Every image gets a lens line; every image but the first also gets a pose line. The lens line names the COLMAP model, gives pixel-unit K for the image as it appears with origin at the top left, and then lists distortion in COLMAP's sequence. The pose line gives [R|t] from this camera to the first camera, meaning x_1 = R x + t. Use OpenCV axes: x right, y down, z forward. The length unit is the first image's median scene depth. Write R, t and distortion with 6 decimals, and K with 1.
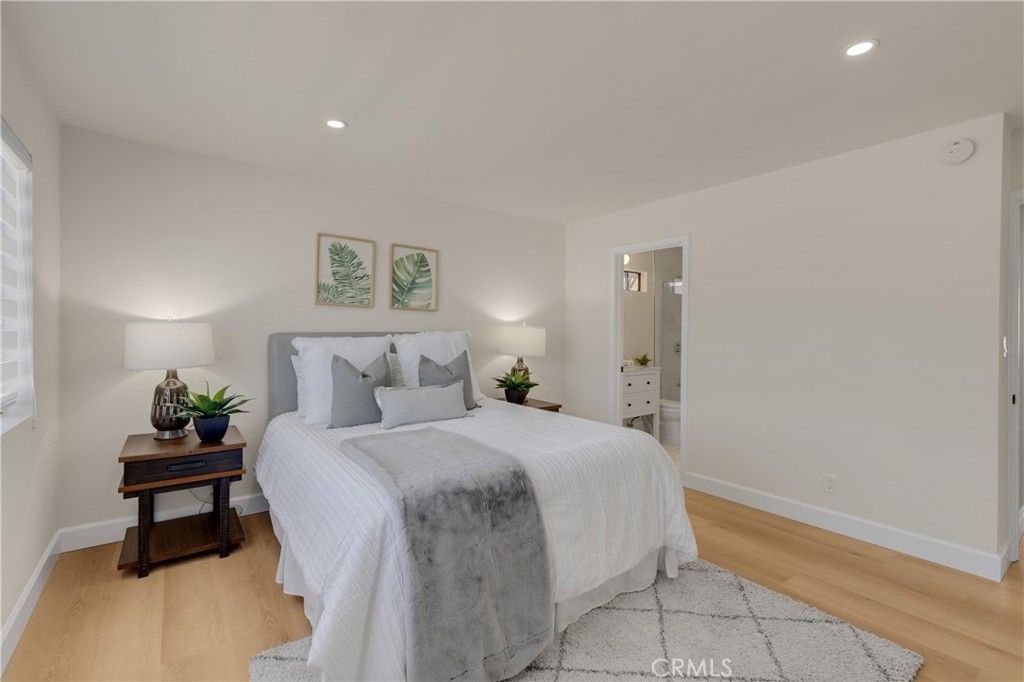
lens RADIAL K [[456.7, 0, 512.5], [0, 456.7, 334.4], [0, 0, 1]] dist [0.003595, -0.000203]
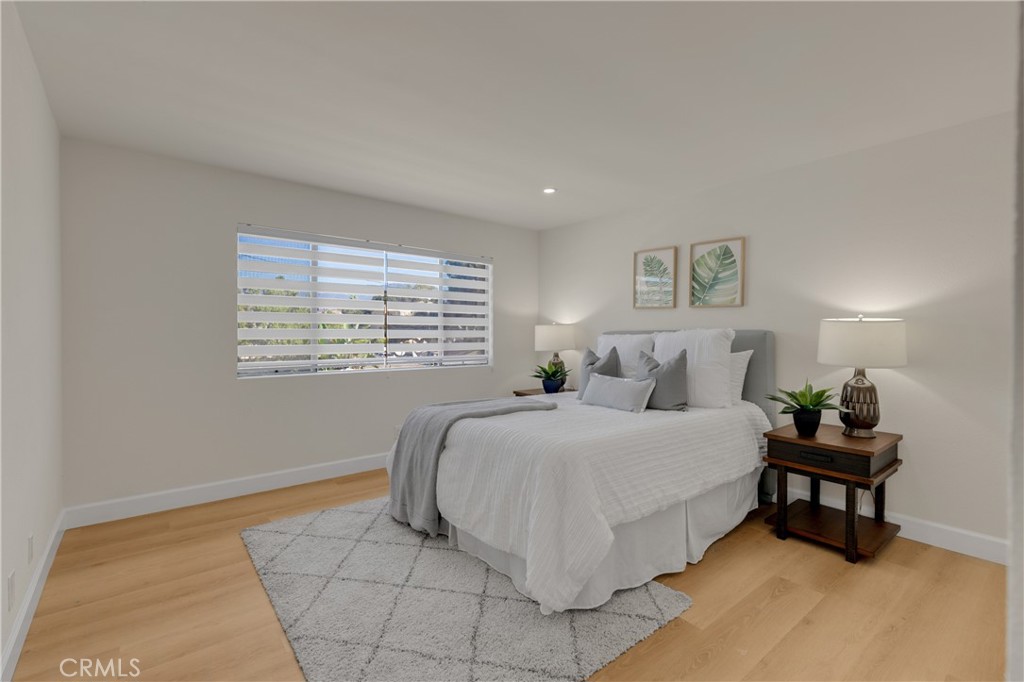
lens RADIAL K [[456.7, 0, 512.5], [0, 456.7, 334.4], [0, 0, 1]] dist [0.003595, -0.000203]
pose [[0.038805, 0.002184, -0.999244, 0.708448], [-0.003743, 0.999991, 0.002040, 0.003625], [0.999240, 0.003661, 0.038813, 0.531075]]
